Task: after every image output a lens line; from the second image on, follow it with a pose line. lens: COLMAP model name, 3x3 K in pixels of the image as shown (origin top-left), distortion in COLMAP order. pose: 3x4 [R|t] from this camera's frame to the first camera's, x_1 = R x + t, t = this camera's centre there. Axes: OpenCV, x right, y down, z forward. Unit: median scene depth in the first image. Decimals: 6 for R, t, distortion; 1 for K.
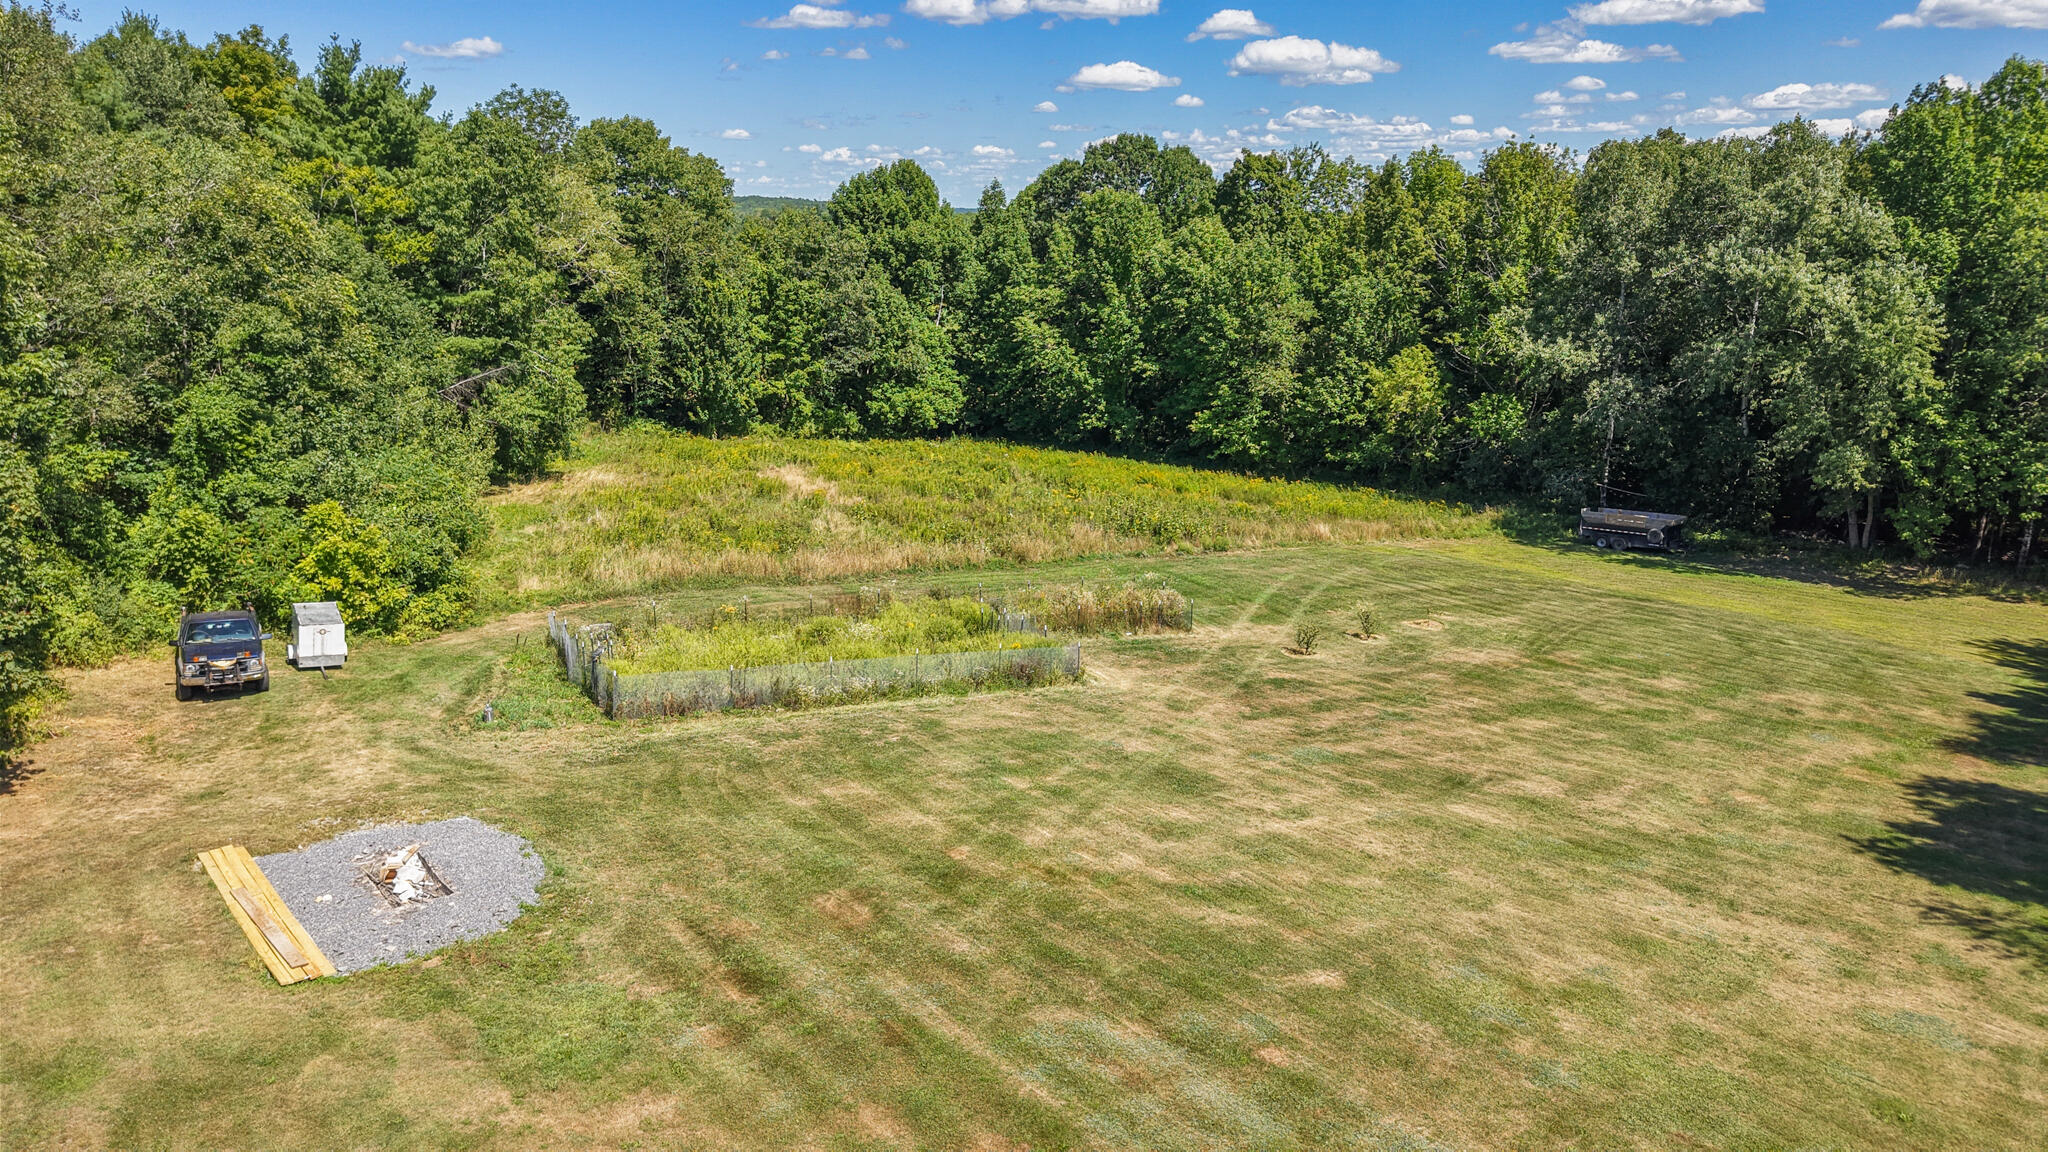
lens RADIAL K [[1385.5, 0, 1029.1], [0, 1385.5, 573.8], [0, 0, 1]] dist [0.074387, -0.080236]
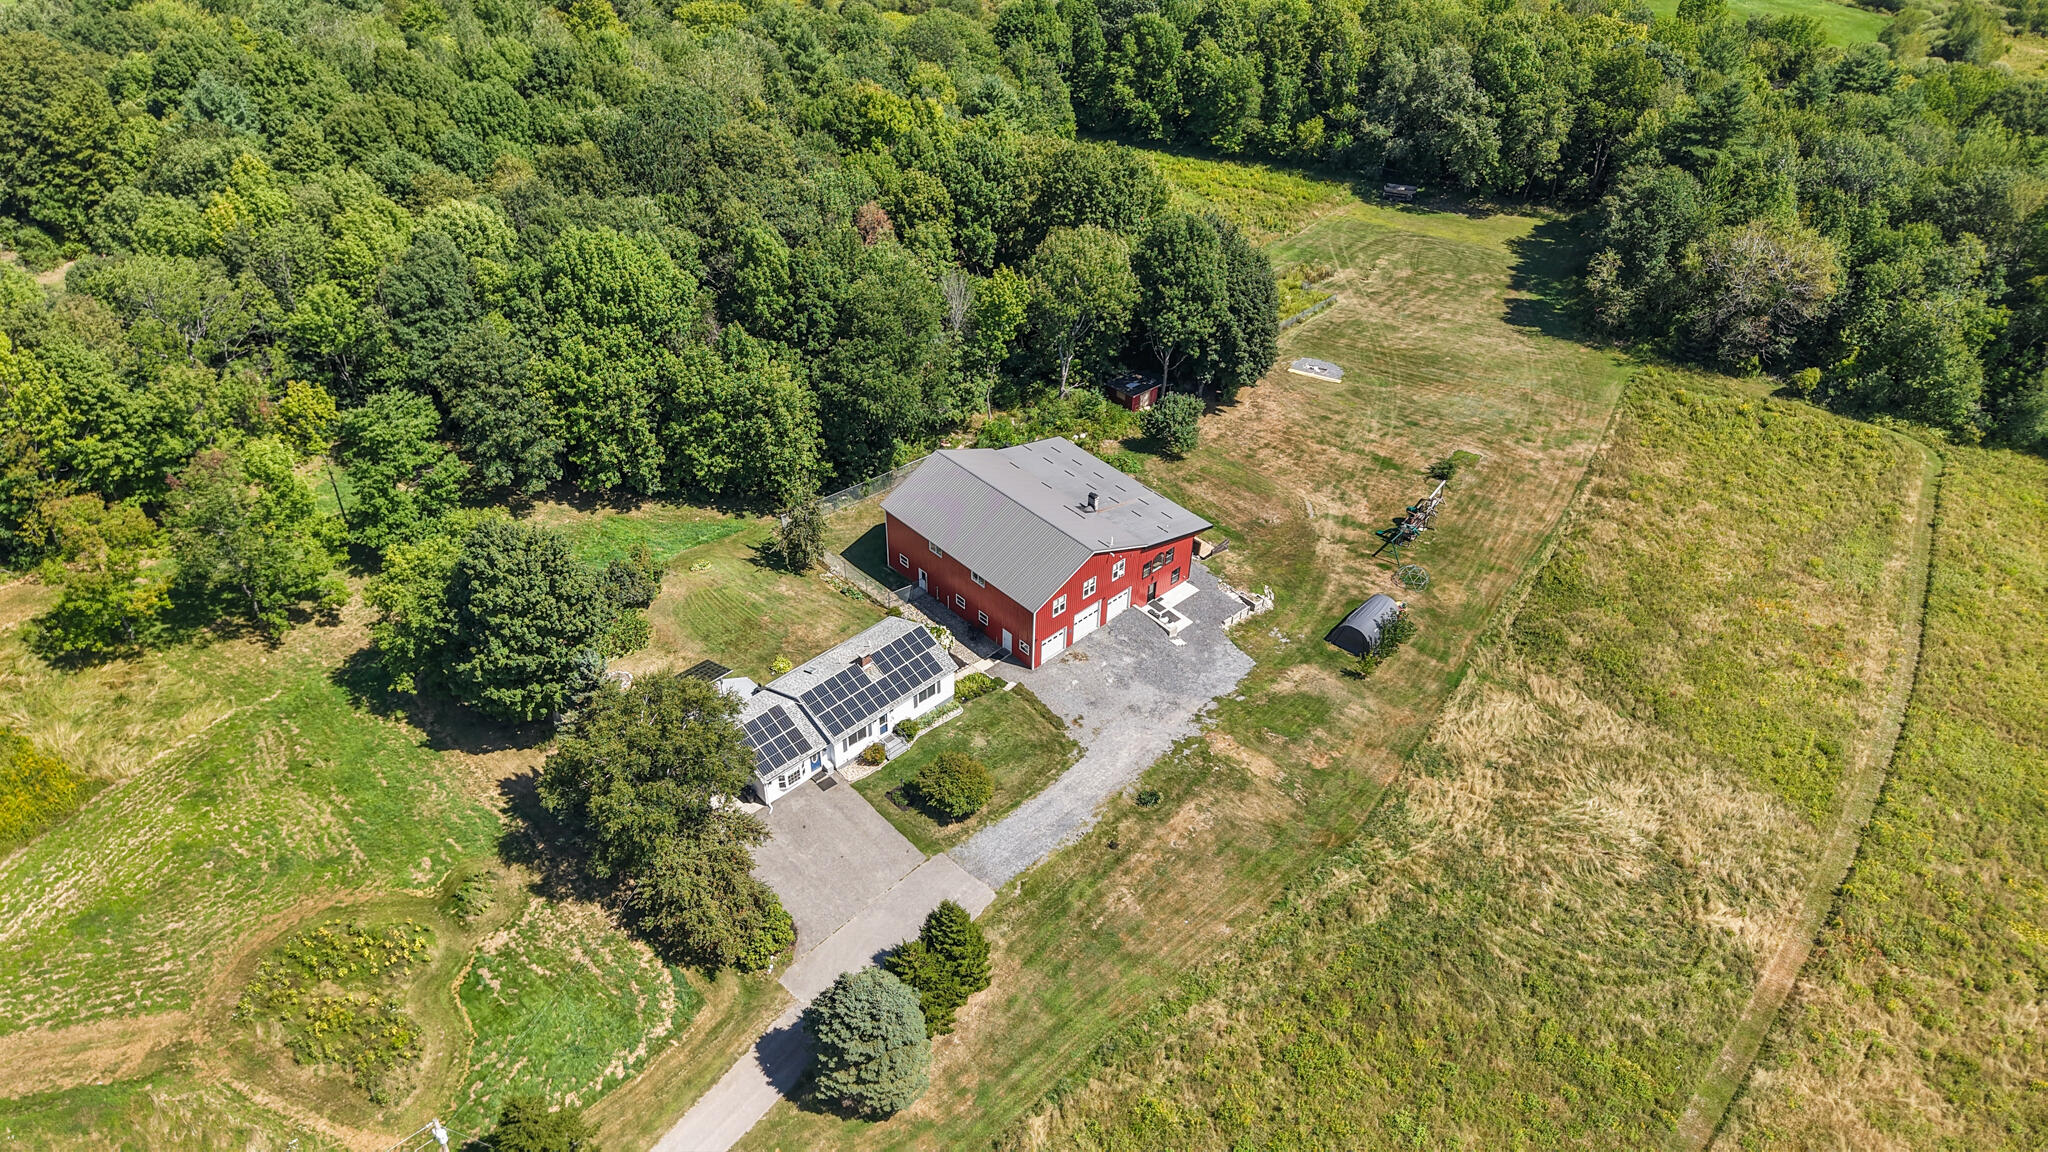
lens RADIAL K [[1385.5, 0, 1029.1], [0, 1385.5, 573.8], [0, 0, 1]] dist [0.074387, -0.080236]
pose [[0.928707, -0.221557, 0.297348, -1.177608], [0.076652, 0.899262, 0.430642, -0.558514], [-0.362805, -0.377148, 0.852134, -1.335185]]
